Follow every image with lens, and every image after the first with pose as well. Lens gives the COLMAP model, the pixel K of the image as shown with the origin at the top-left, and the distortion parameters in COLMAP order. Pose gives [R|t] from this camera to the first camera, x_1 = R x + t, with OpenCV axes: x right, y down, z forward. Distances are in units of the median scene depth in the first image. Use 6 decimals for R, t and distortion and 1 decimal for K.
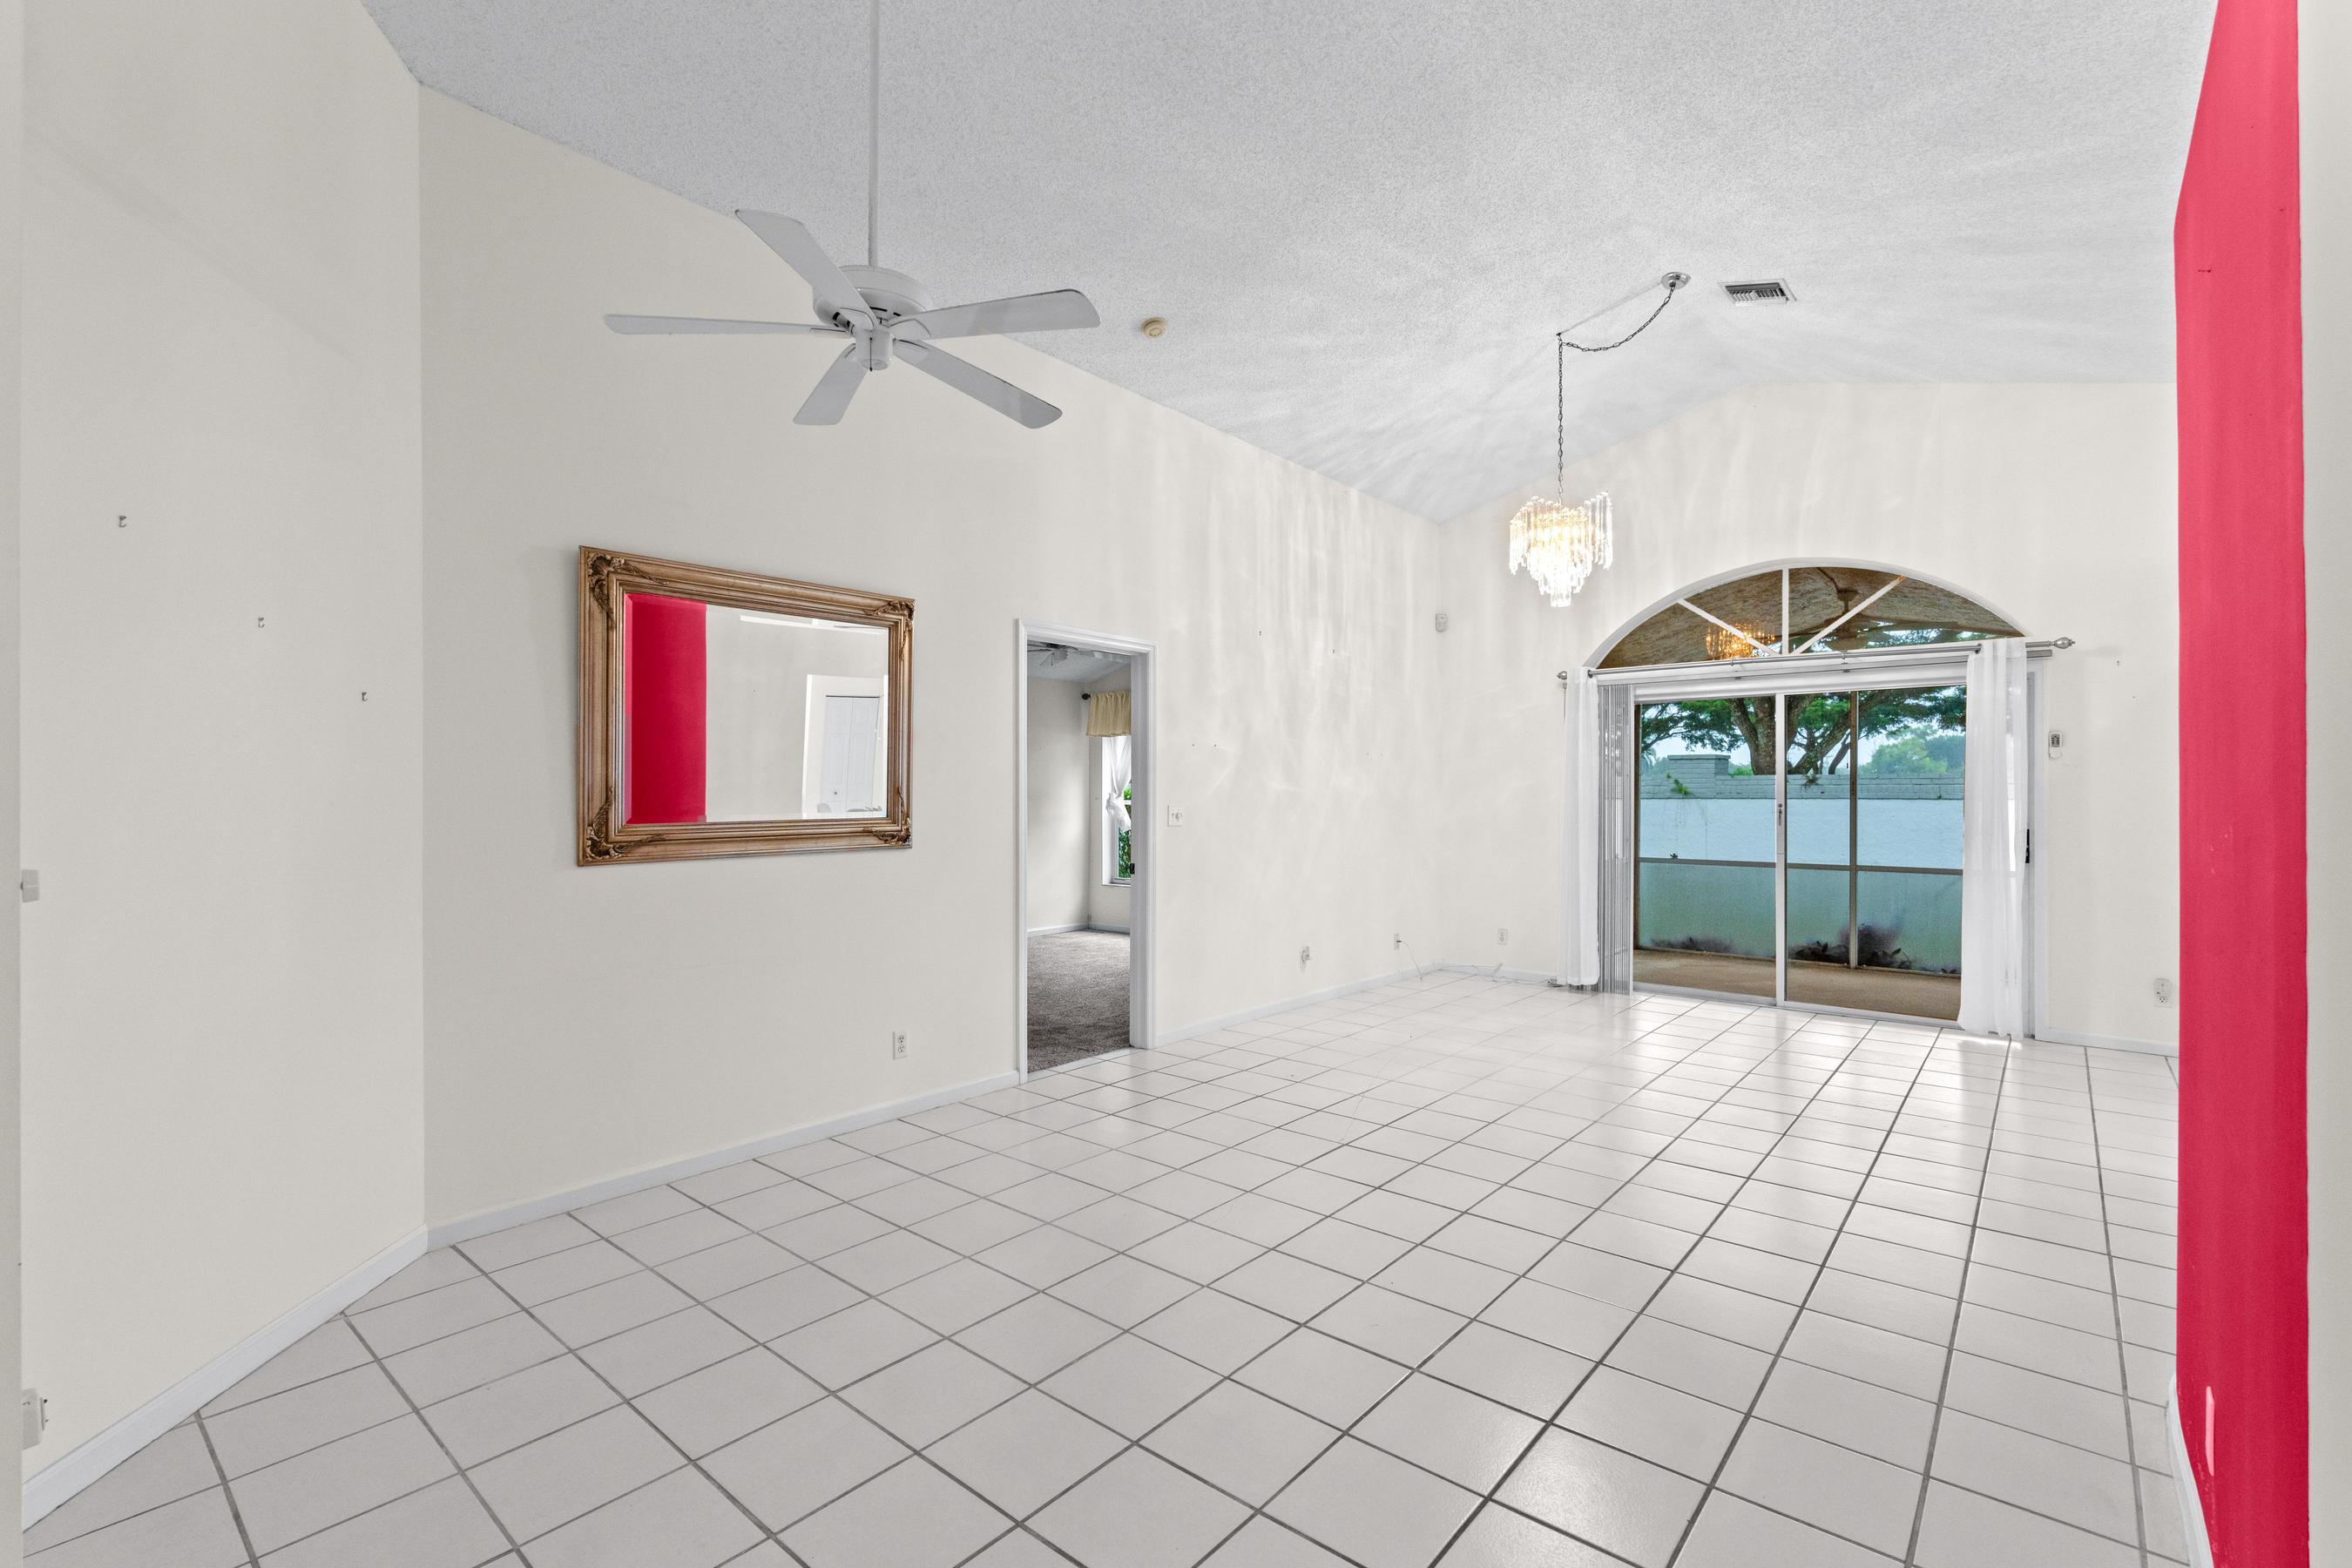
lens RADIAL K [[1025.2, 0, 1174.0], [0, 1025.2, 743.6], [0, 0, 1]] dist [-0.003779, -0.000404]
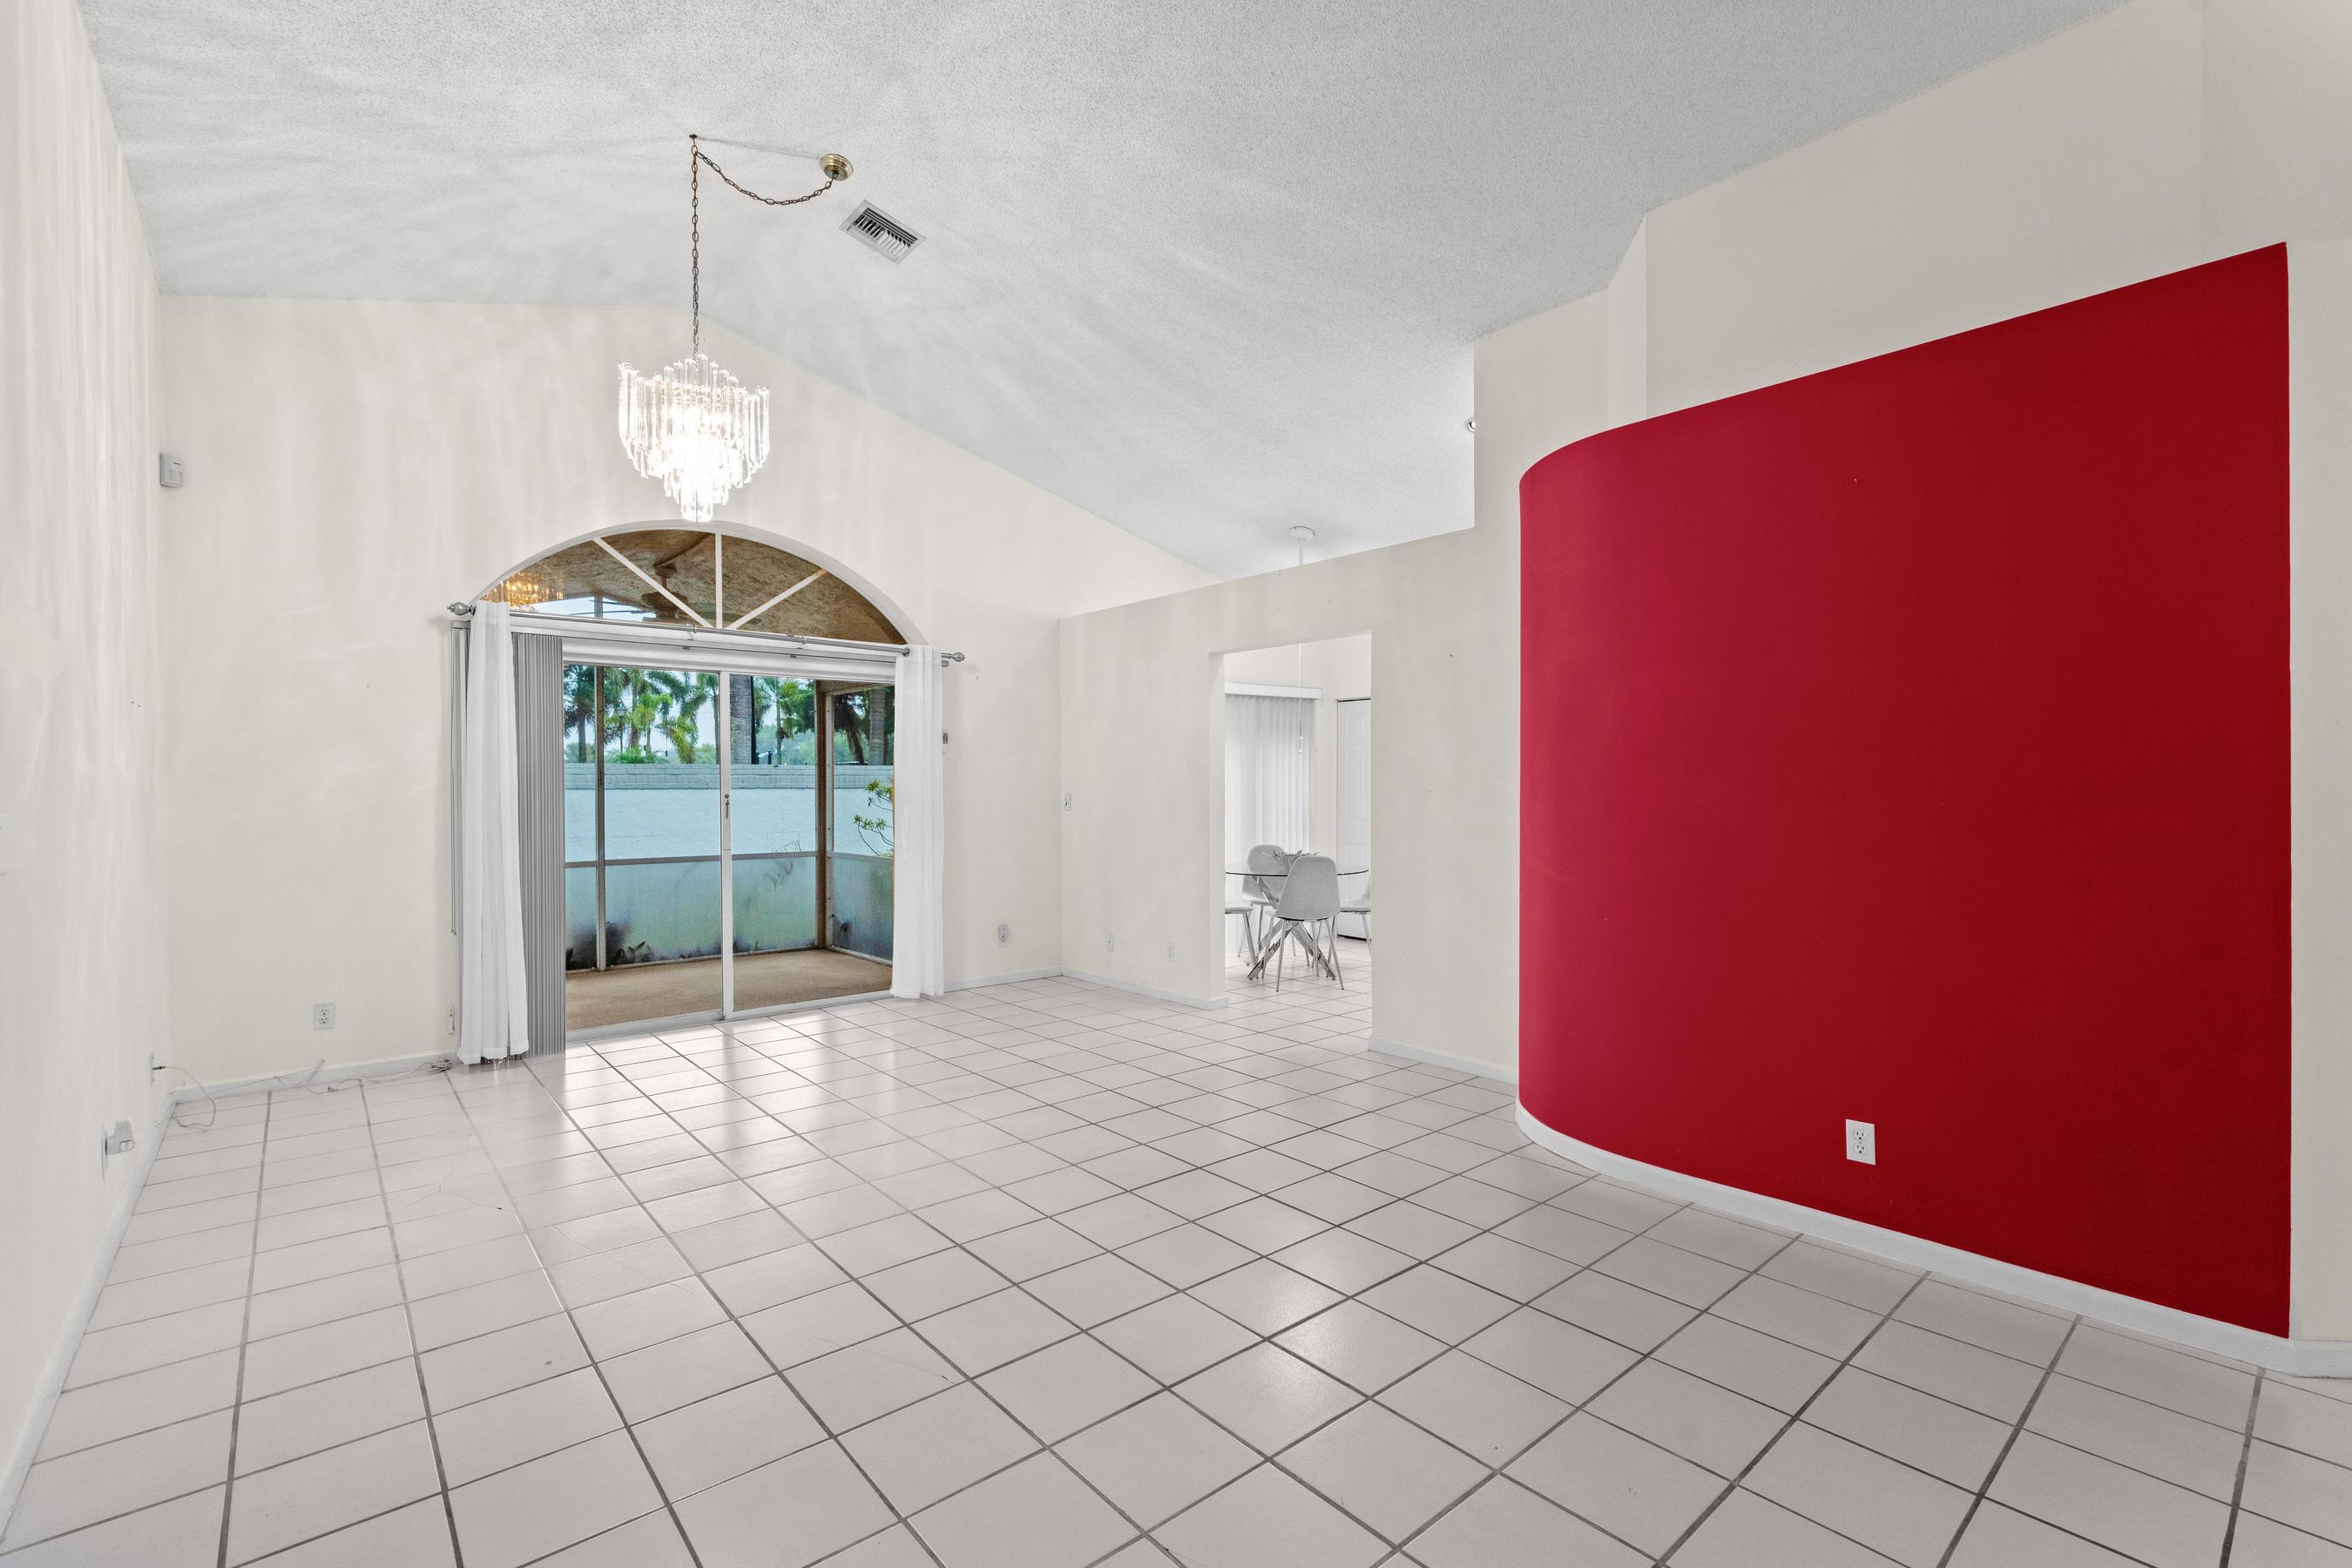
lens RADIAL K [[1025.2, 0, 1166.9], [0, 1025.2, 770.1], [0, 0, 1]] dist [-0.003779, -0.000404]
pose [[0.168098, 0.012571, 0.985690, -0.222847], [-0.047020, 0.998883, -0.004721, 0.023028], [-0.984648, -0.045554, 0.168501, 0.455147]]
